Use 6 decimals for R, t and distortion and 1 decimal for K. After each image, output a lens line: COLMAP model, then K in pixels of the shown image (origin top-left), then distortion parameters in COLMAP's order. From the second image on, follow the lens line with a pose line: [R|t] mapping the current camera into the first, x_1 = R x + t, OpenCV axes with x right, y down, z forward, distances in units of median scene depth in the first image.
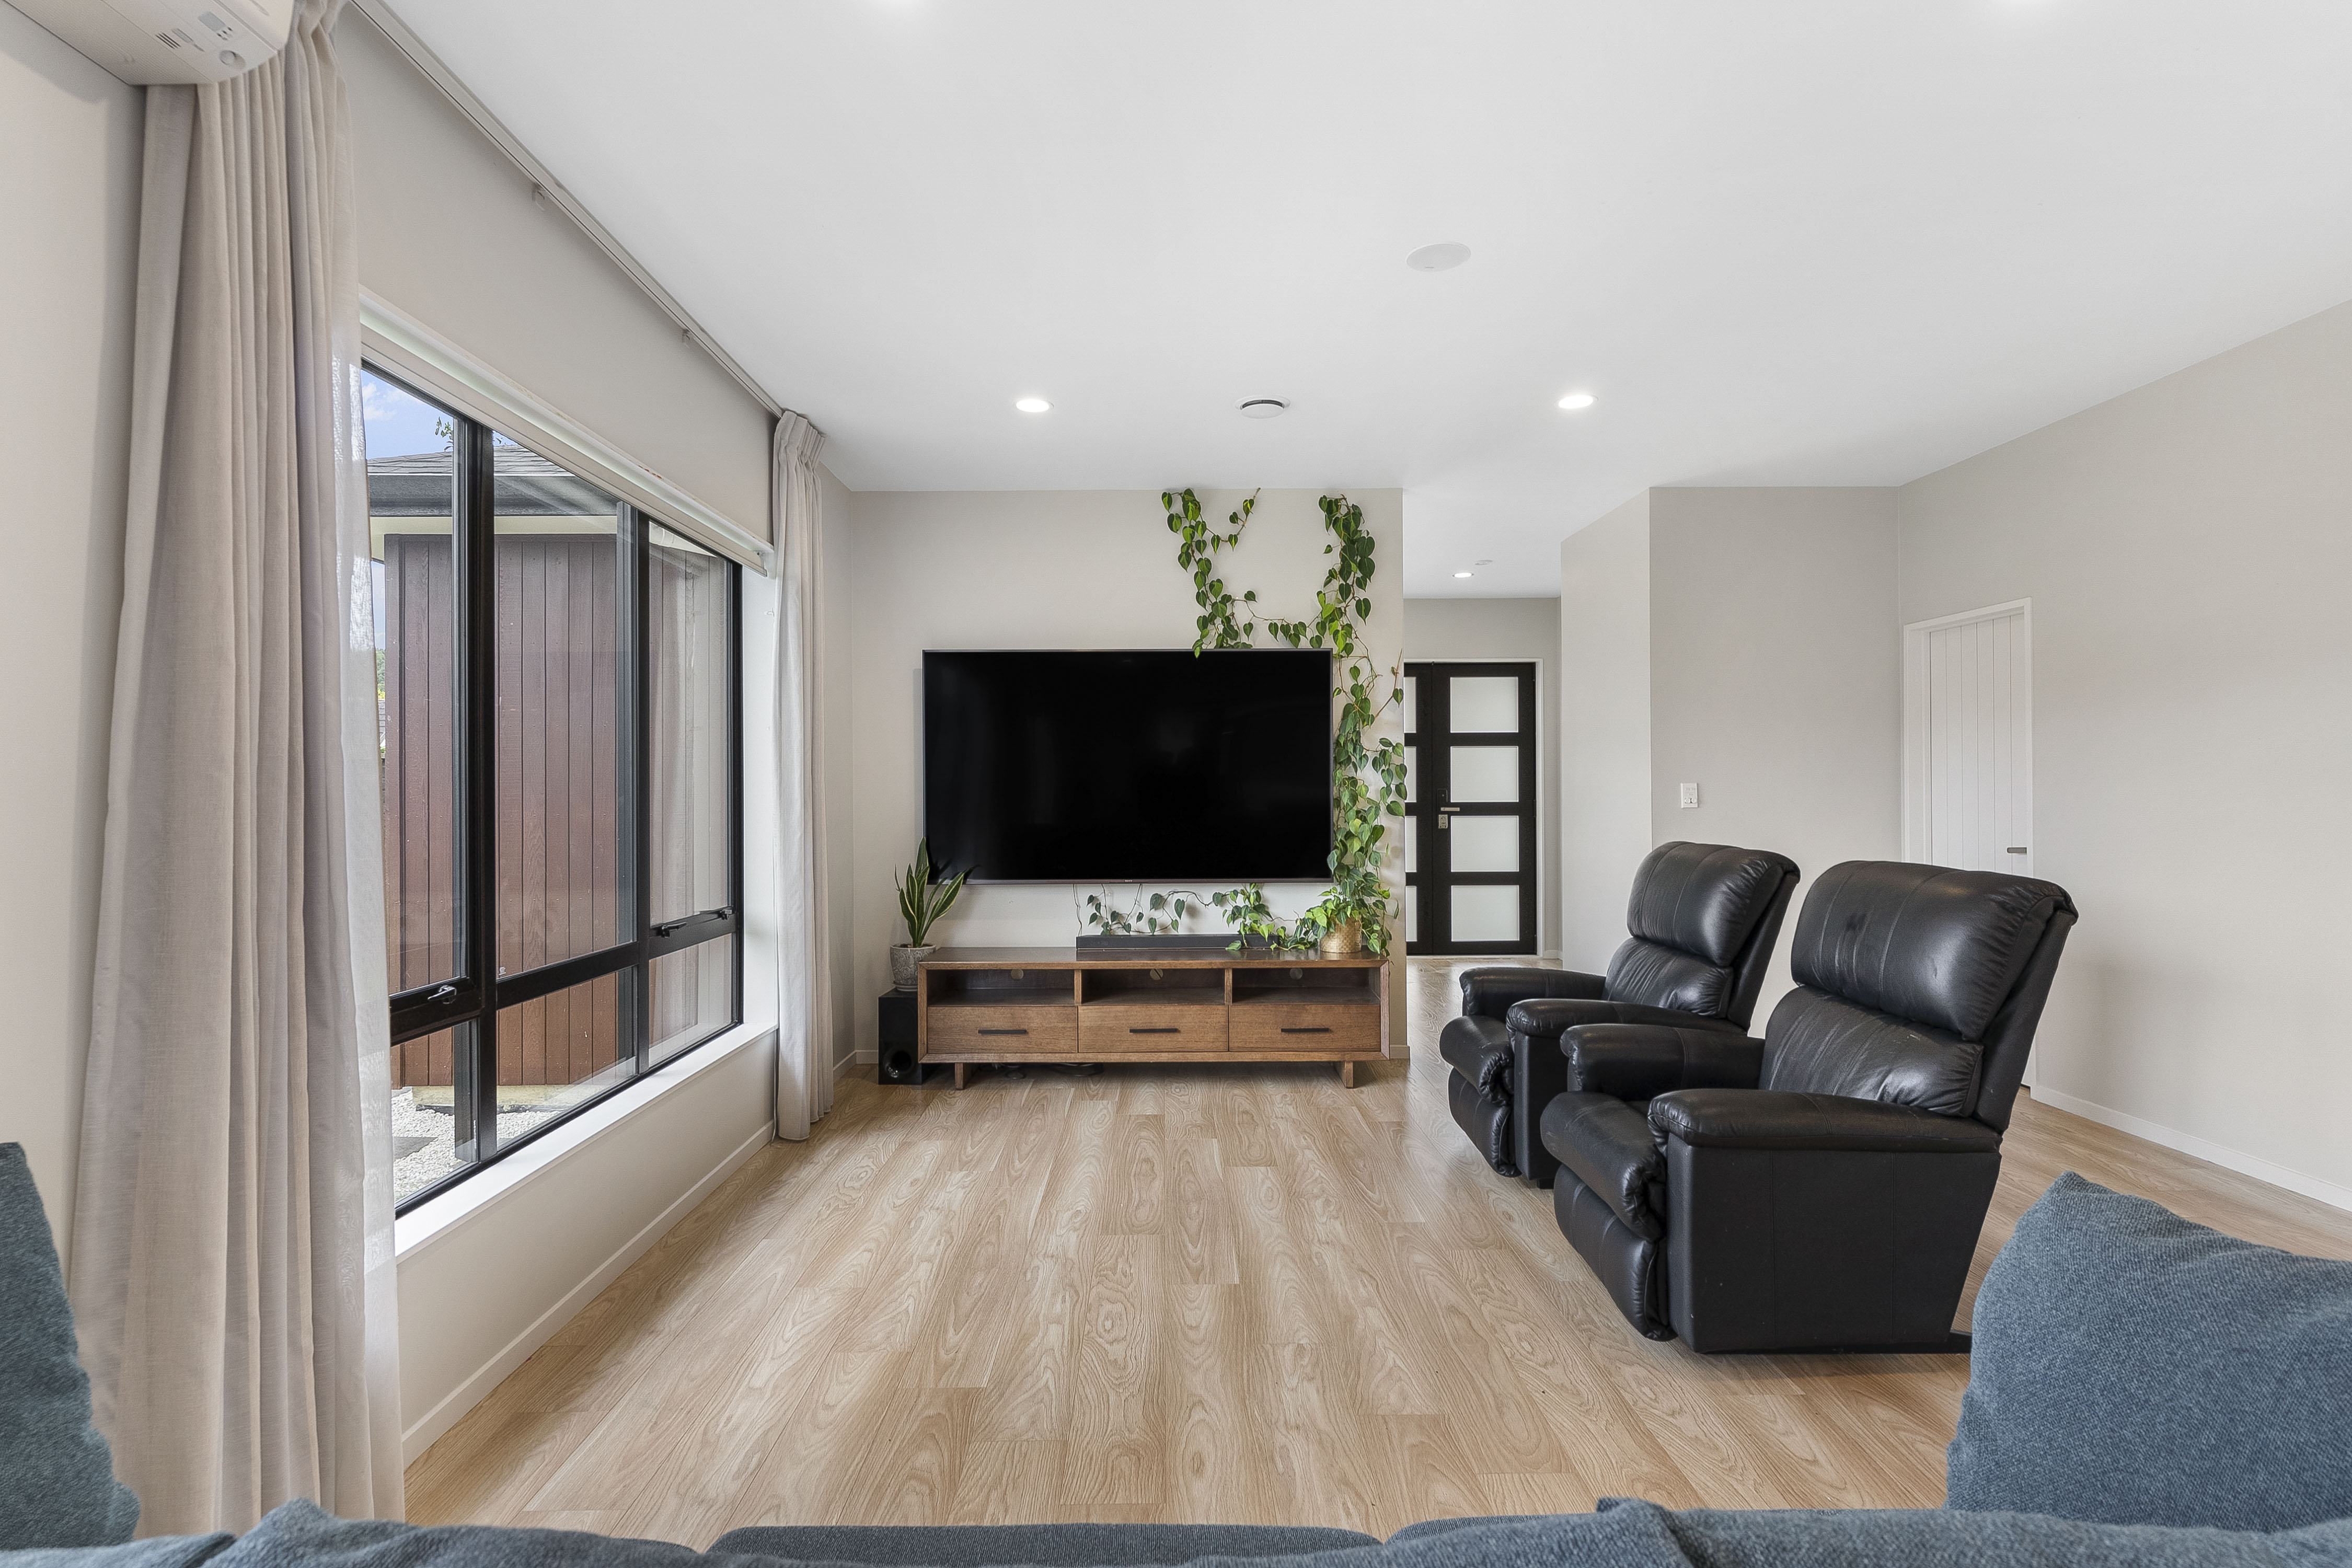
lens RADIAL K [[1140.1, 0, 1175.6], [0, 1140.1, 788.5], [0, 0, 1]] dist [0.000109, 0.000506]
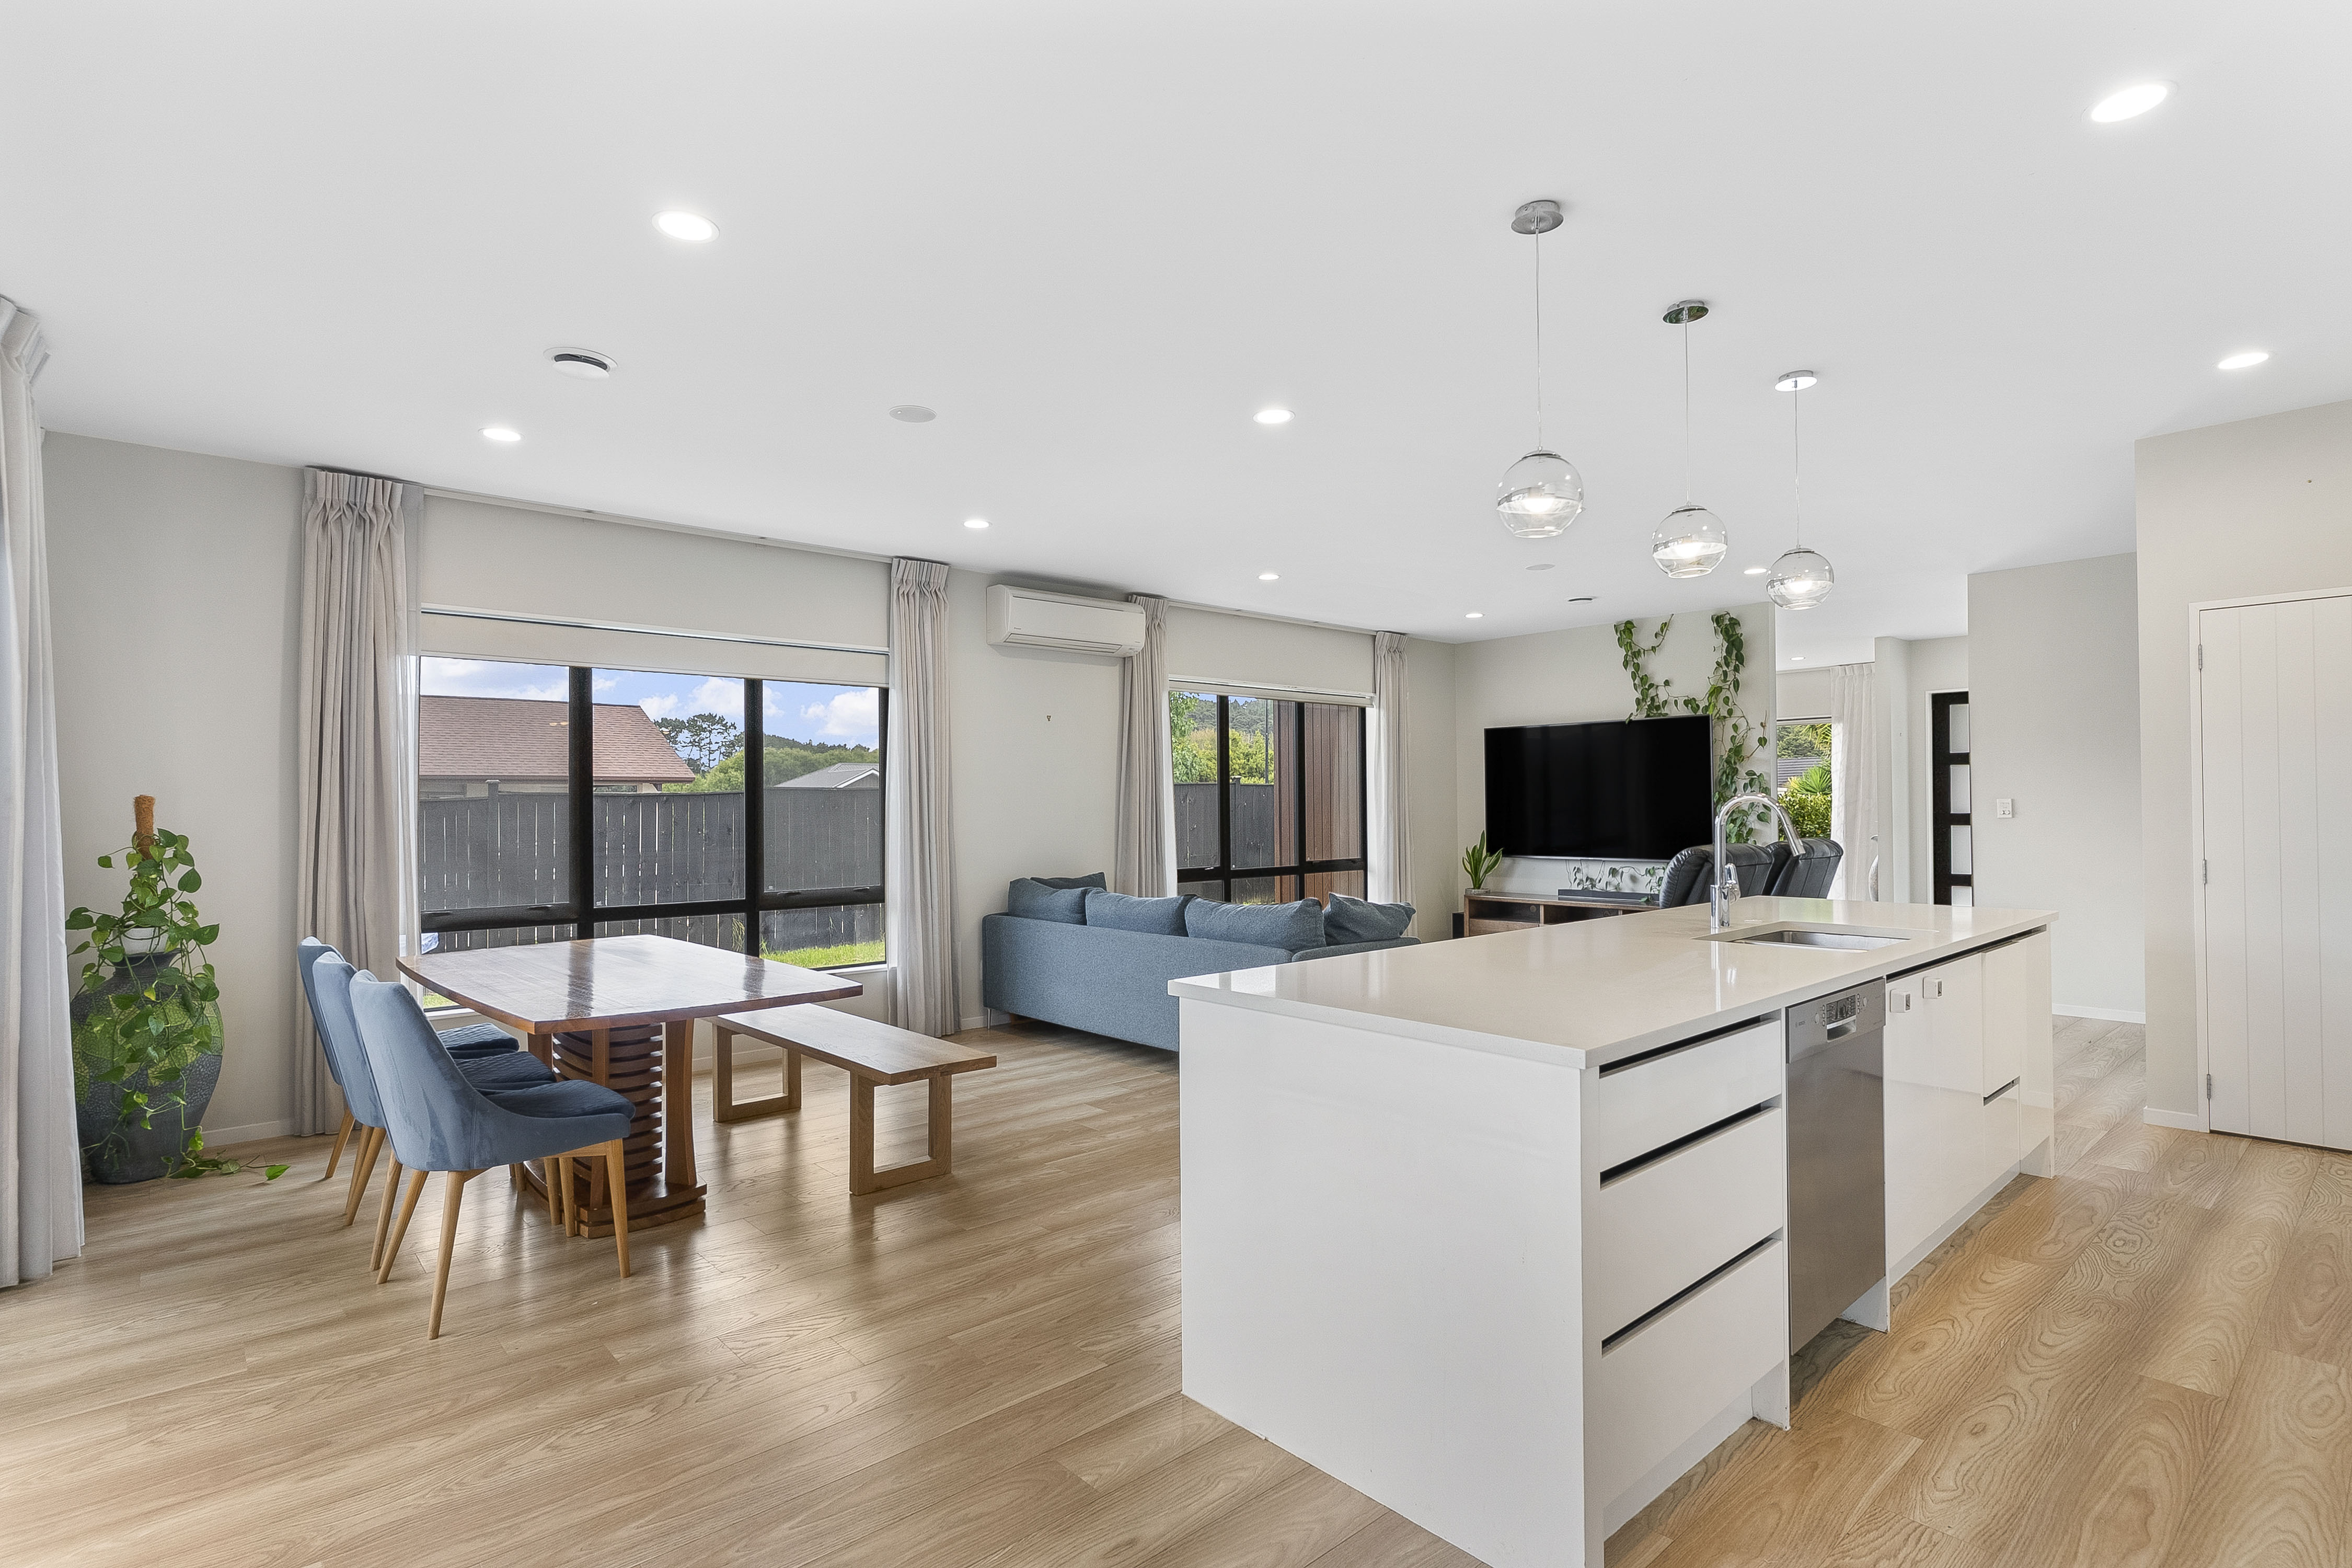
lens RADIAL K [[1140.1, 0, 1175.6], [0, 1140.1, 788.5], [0, 0, 1]] dist [0.000109, 0.000506]
pose [[0.656094, -0.010456, -0.754606, 0.818370], [0.006385, 0.999945, -0.008304, -0.012318], [0.754652, 0.000630, 0.656125, -0.566240]]
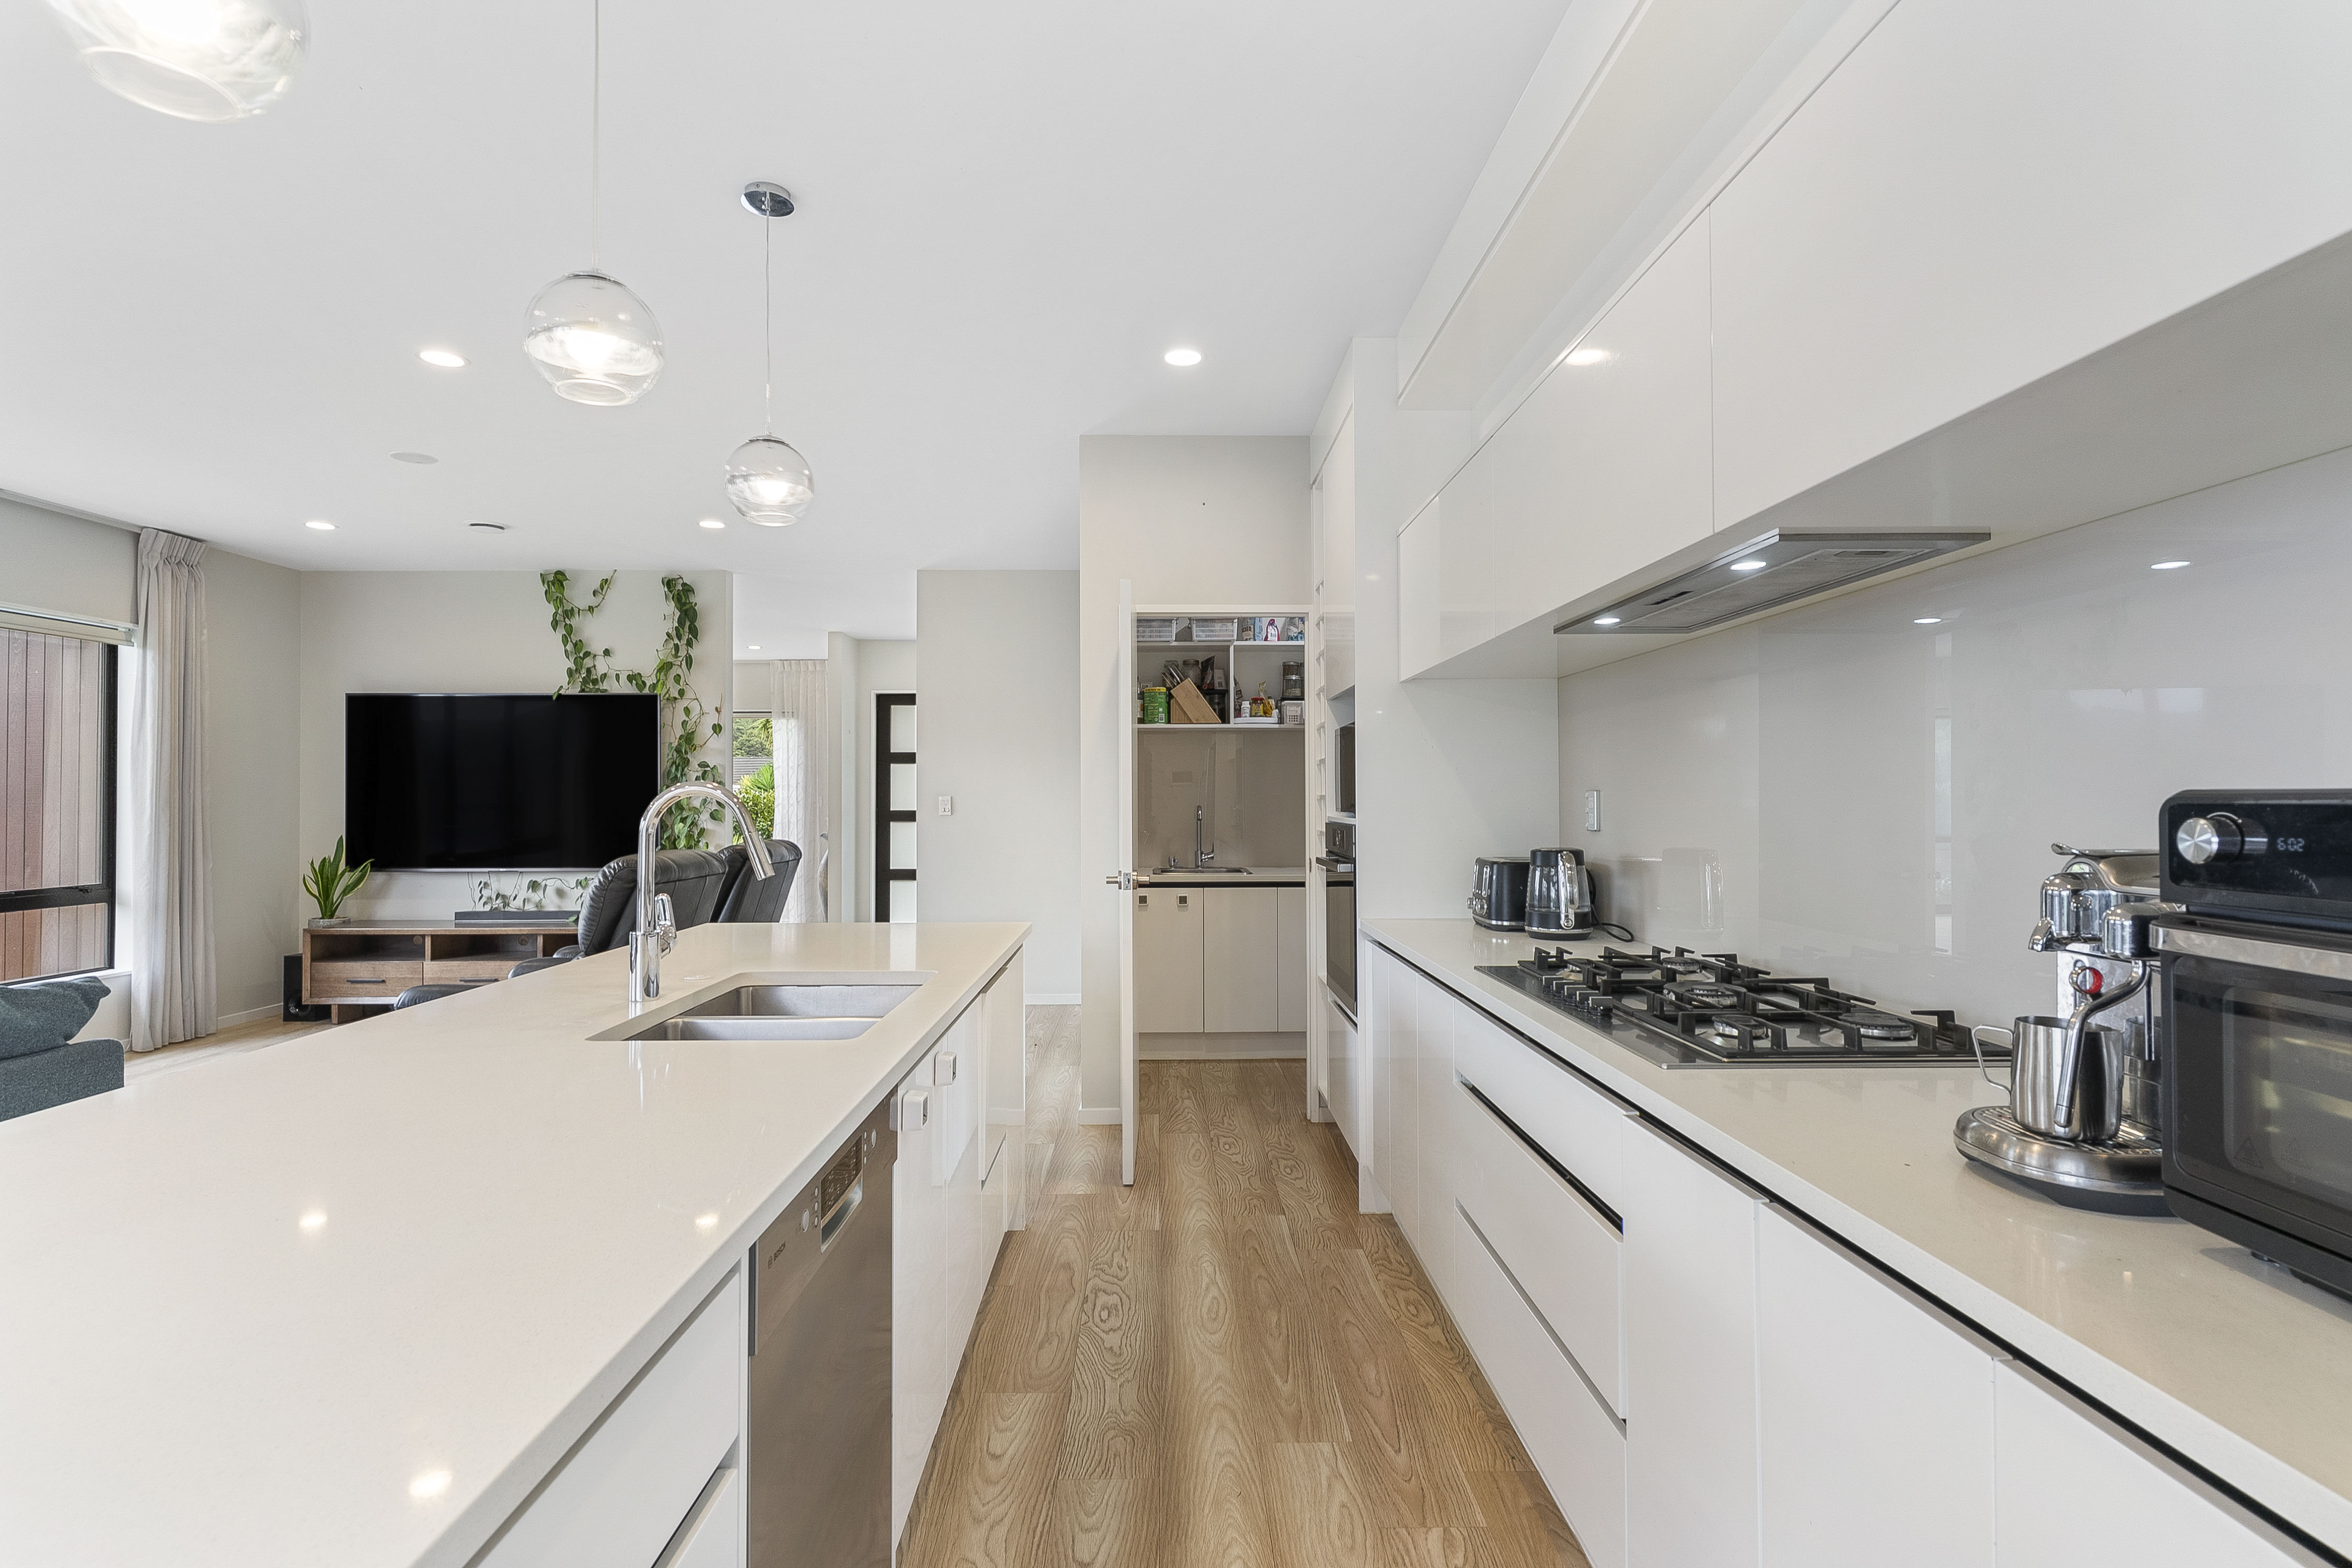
lens RADIAL K [[1140.1, 0, 1175.6], [0, 1140.1, 788.5], [0, 0, 1]] dist [0.000109, 0.000506]
pose [[0.999988, 0.004382, 0.002079, 0.718335], [-0.004373, 0.999981, -0.004344, -0.009710], [-0.002098, 0.004335, 0.999988, -0.311068]]
